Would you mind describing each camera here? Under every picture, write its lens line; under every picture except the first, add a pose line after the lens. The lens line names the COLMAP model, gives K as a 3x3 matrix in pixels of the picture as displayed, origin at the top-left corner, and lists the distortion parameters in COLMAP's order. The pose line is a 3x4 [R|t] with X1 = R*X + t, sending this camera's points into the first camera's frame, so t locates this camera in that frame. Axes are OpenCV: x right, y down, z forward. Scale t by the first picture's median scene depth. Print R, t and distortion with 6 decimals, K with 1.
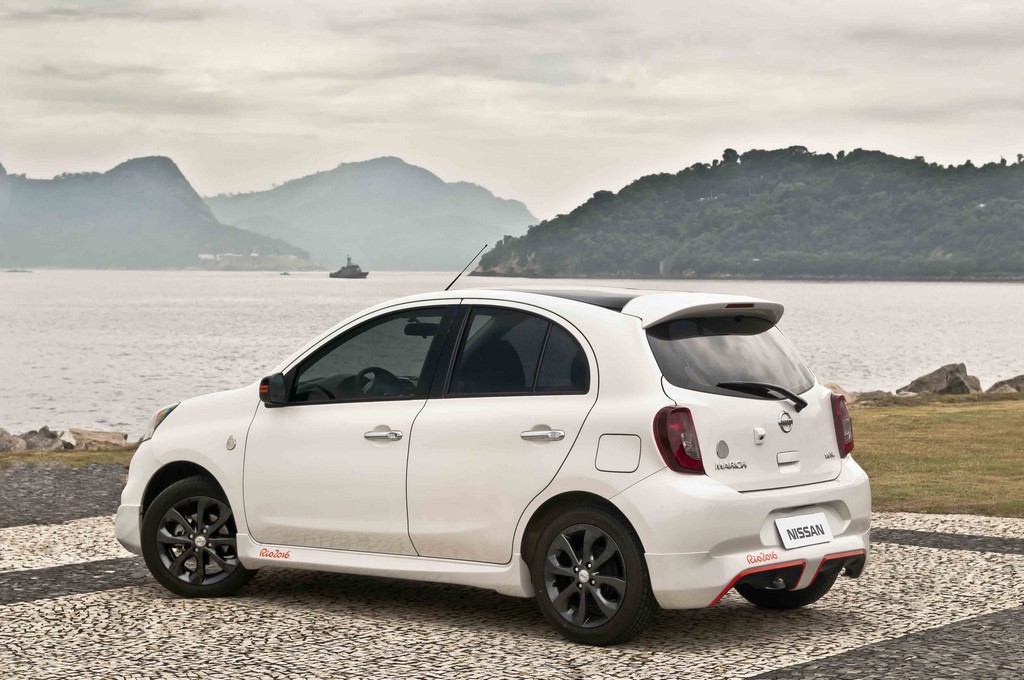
lens RADIAL K [[2389.7, 0, 512.3], [0, 2389.7, 340.7], [0, 0, 1]] dist [0.291725, 0.000000]
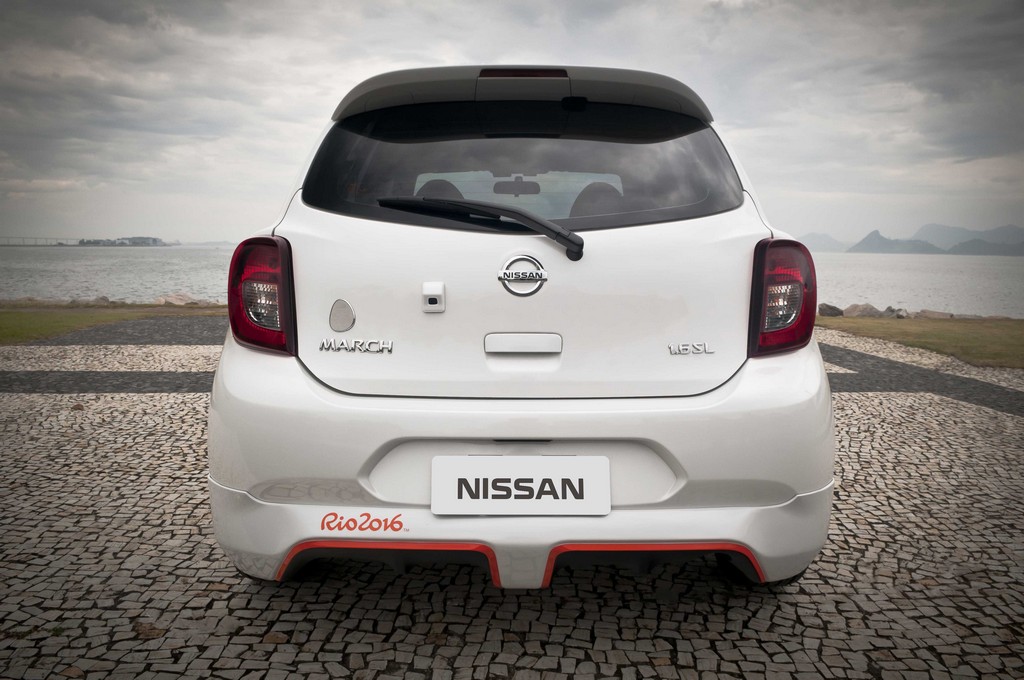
lens RADIAL K [[820.5, 0, 517.4], [0, 820.5, 335.7], [0, 0, 1]] dist [-0.014247, -0.002791]
pose [[0.622012, 0.080364, -0.778873, 0.252104], [-0.025700, 0.996279, 0.082272, 0.031841], [0.782586, -0.031157, 0.621762, 0.877275]]
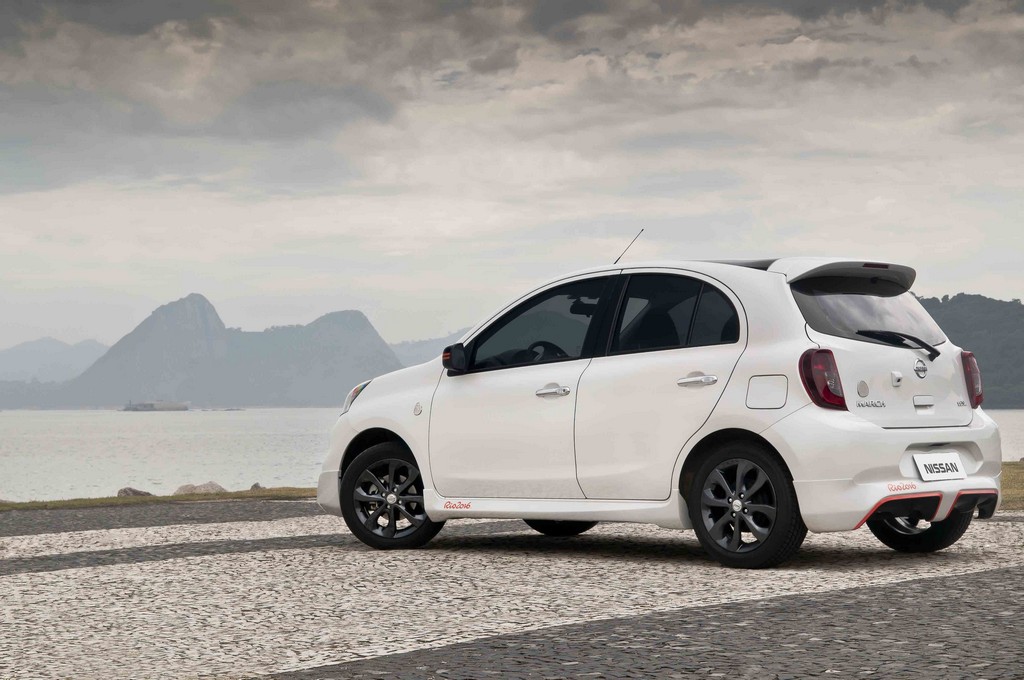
lens RADIAL K [[2075.4, 0, 512.5], [0, 2075.4, 341.8], [0, 0, 1]] dist [0.238815, 0.000000]
pose [[0.997573, -0.013532, -0.068295, -0.006426], [0.009292, 0.998031, -0.062025, 0.078349], [0.069000, 0.061240, 0.995735, 0.033775]]
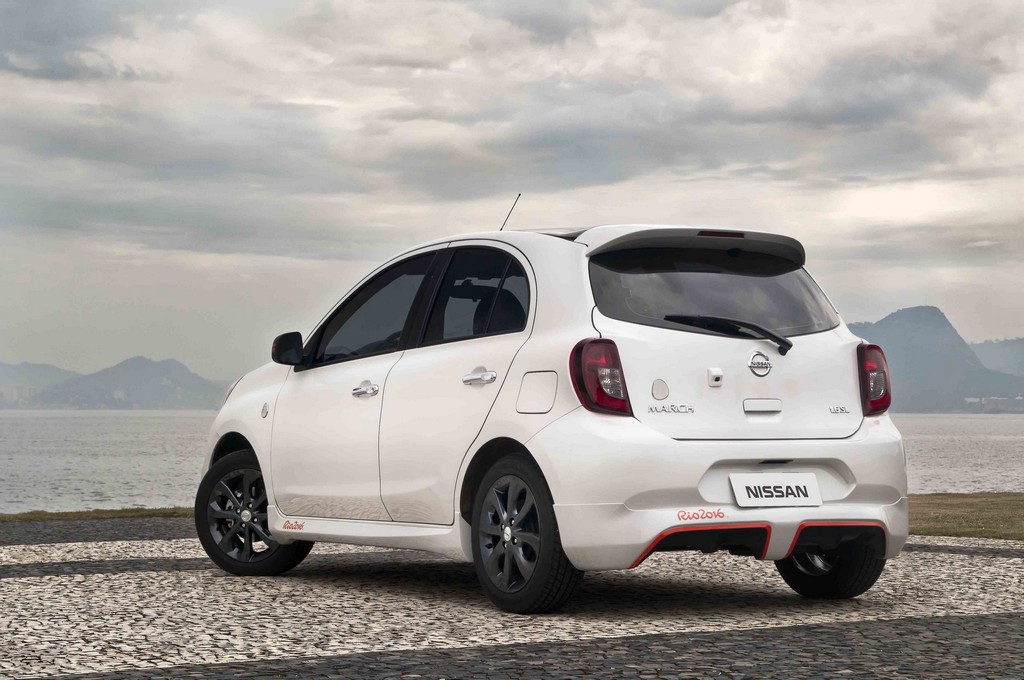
lens RADIAL K [[2214.5, 0, 520.9], [0, 2214.5, 340.5], [0, 0, 1]] dist [0.368631, 0.000000]
pose [[0.944885, -0.010885, -0.327220, 0.290793], [-0.010023, 0.998017, -0.062141, 0.074862], [0.327248, 0.061996, 0.942903, 0.218253]]
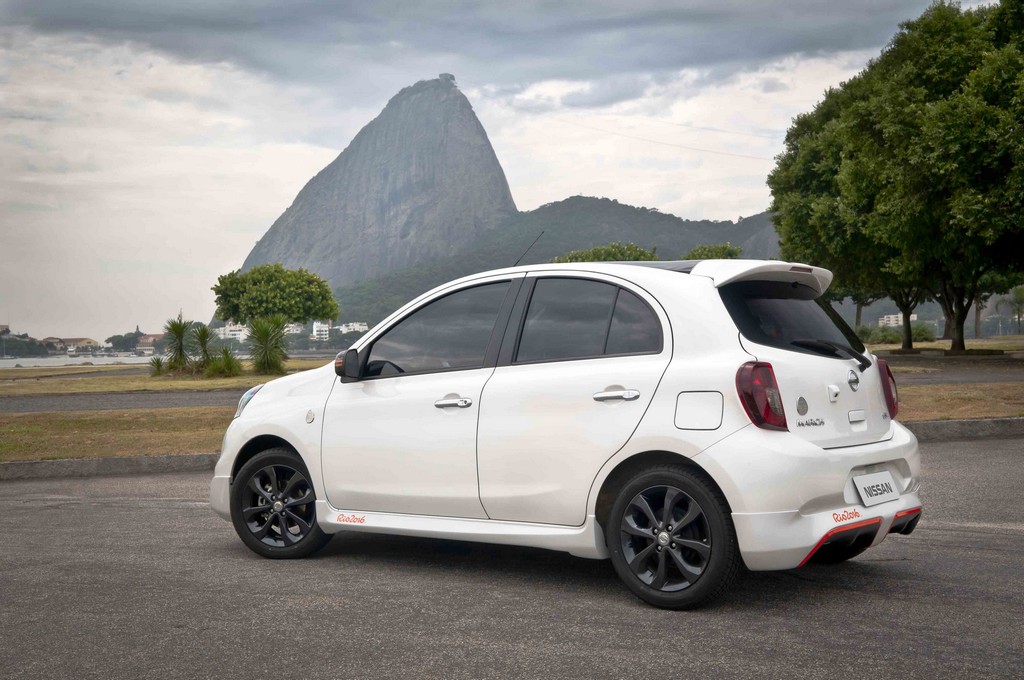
lens RADIAL K [[1276.2, 0, 518.4], [0, 1276.2, 338.3], [0, 0, 1]] dist [0.093659, 0.000000]
pose [[0.999683, -0.012866, 0.021637, -0.038309], [0.013900, 0.998734, -0.048340, 0.039771], [-0.020987, 0.048625, 0.998597, 0.456642]]
